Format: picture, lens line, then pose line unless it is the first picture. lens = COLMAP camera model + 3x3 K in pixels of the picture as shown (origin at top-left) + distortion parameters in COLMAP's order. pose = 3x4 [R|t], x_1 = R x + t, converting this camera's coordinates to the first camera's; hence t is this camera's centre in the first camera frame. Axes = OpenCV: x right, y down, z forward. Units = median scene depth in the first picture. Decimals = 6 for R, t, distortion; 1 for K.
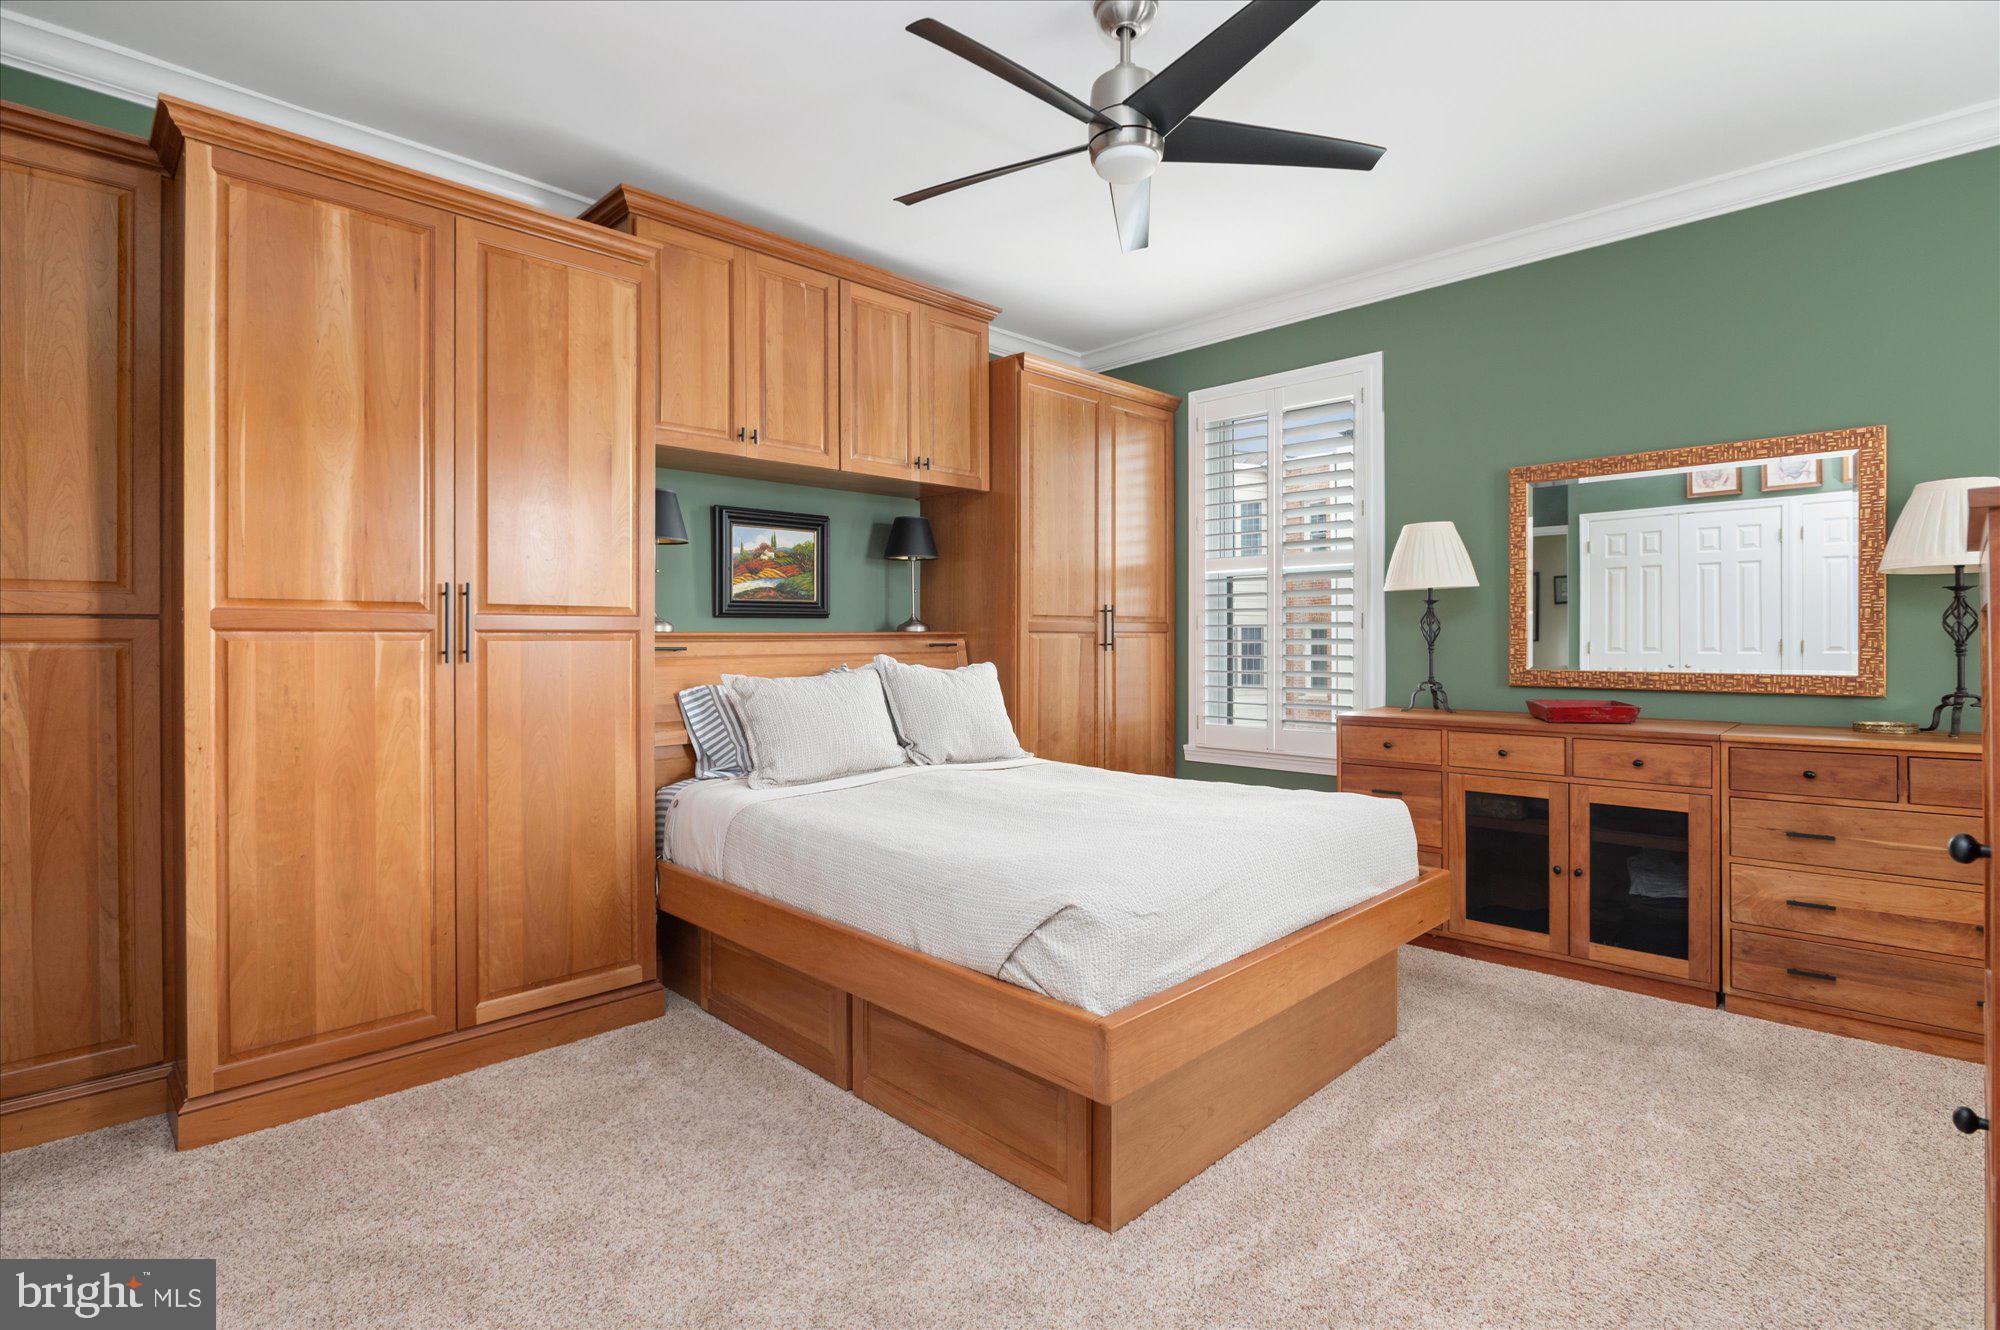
lens RADIAL K [[963.1, 0, 998.1], [0, 963.1, 648.1], [0, 0, 1]] dist [-0.011357, -0.000196]
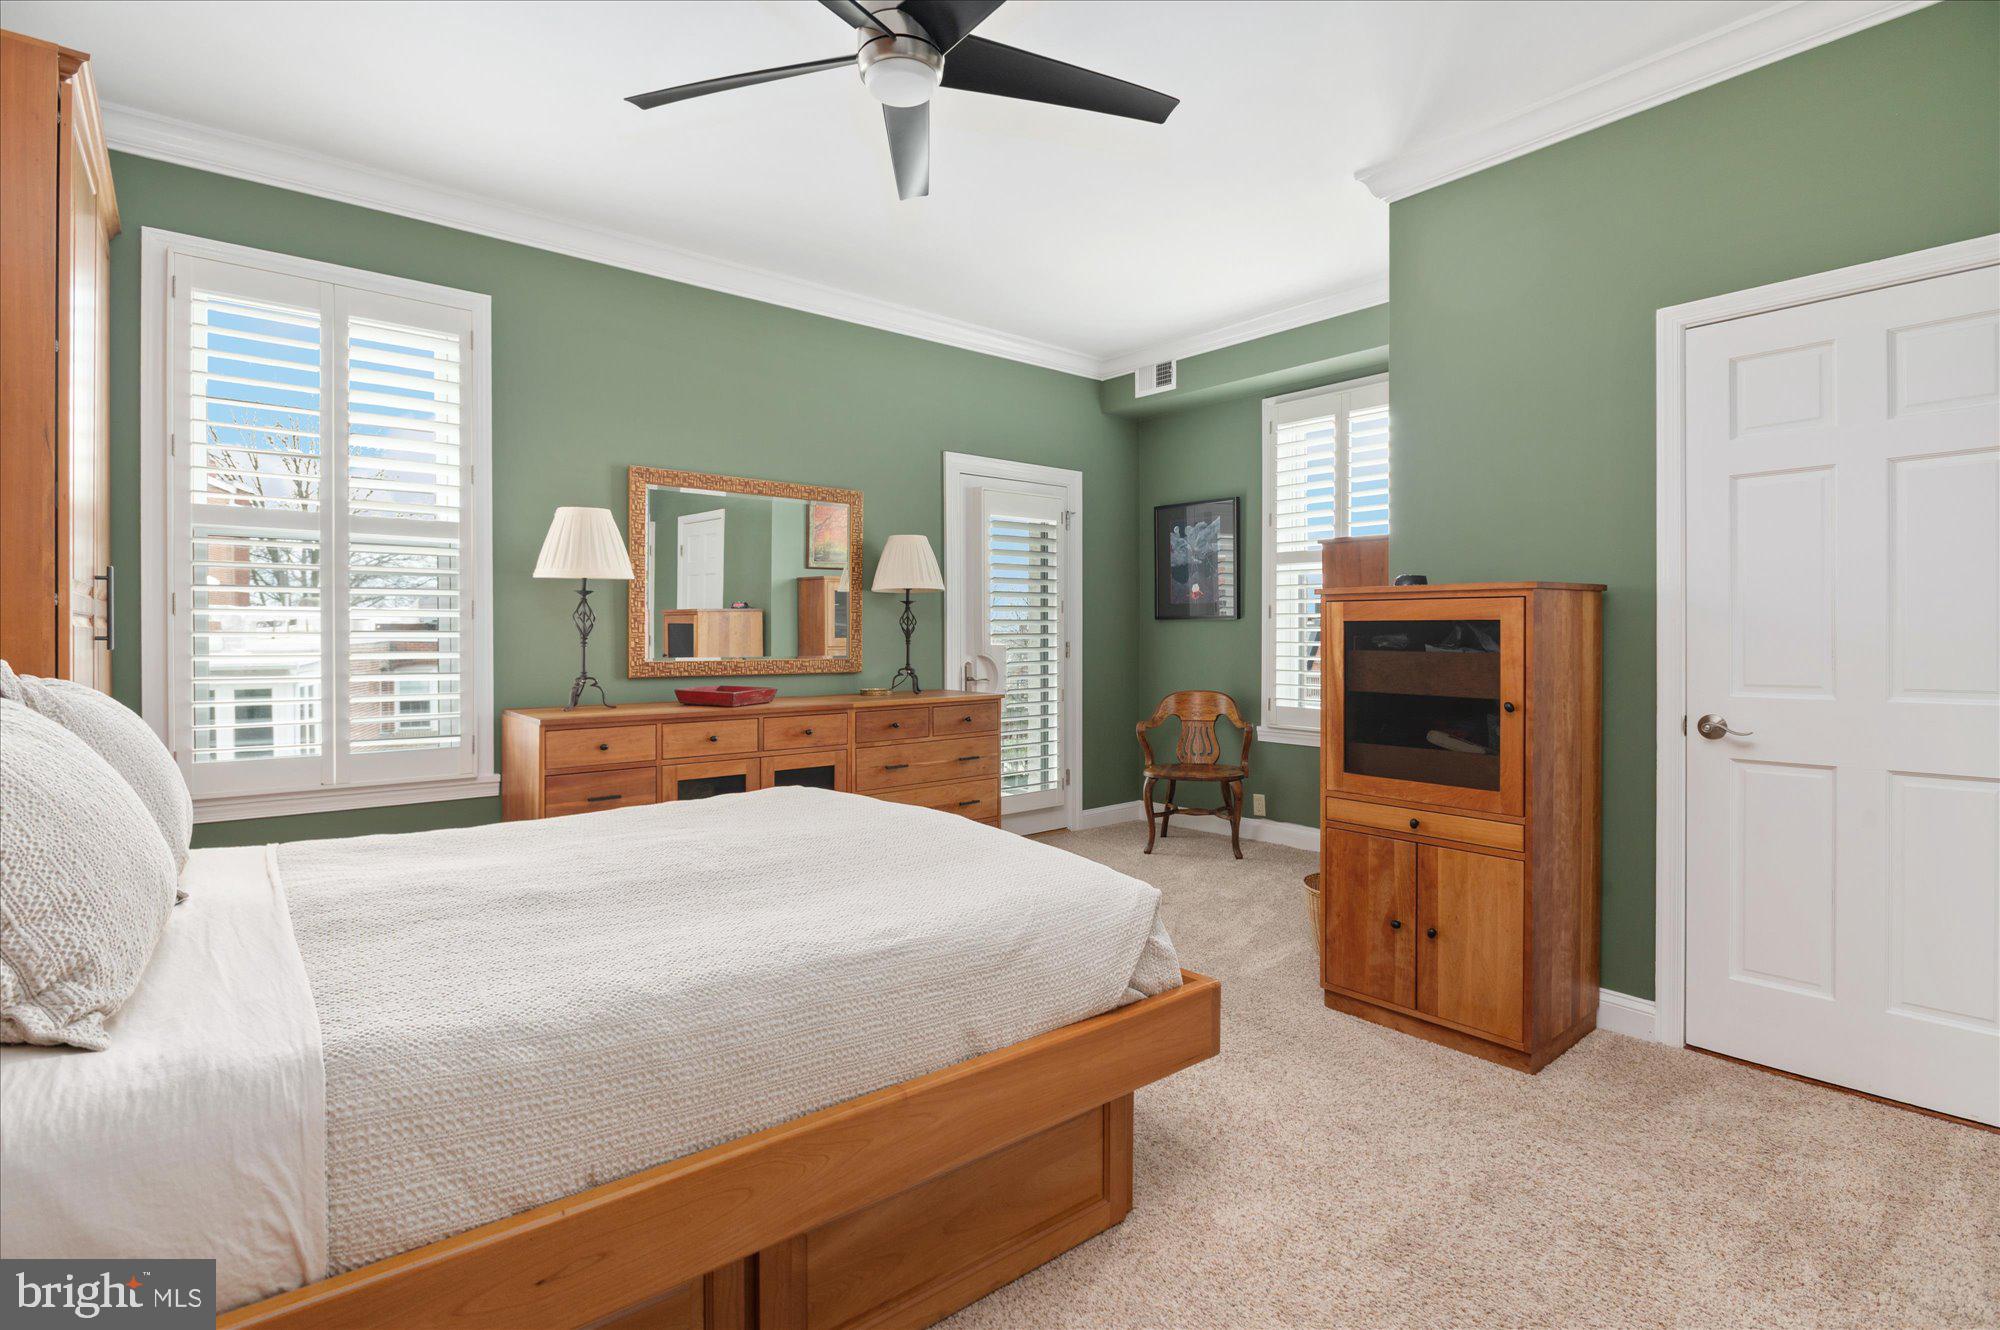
lens RADIAL K [[963.1, 0, 998.1], [0, 963.1, 648.1], [0, 0, 1]] dist [-0.011357, -0.000196]
pose [[0.098379, -0.011547, 0.995082, -0.453520], [0.007657, 0.999912, 0.010846, -0.000851], [-0.995120, 0.006552, 0.098458, 0.516027]]
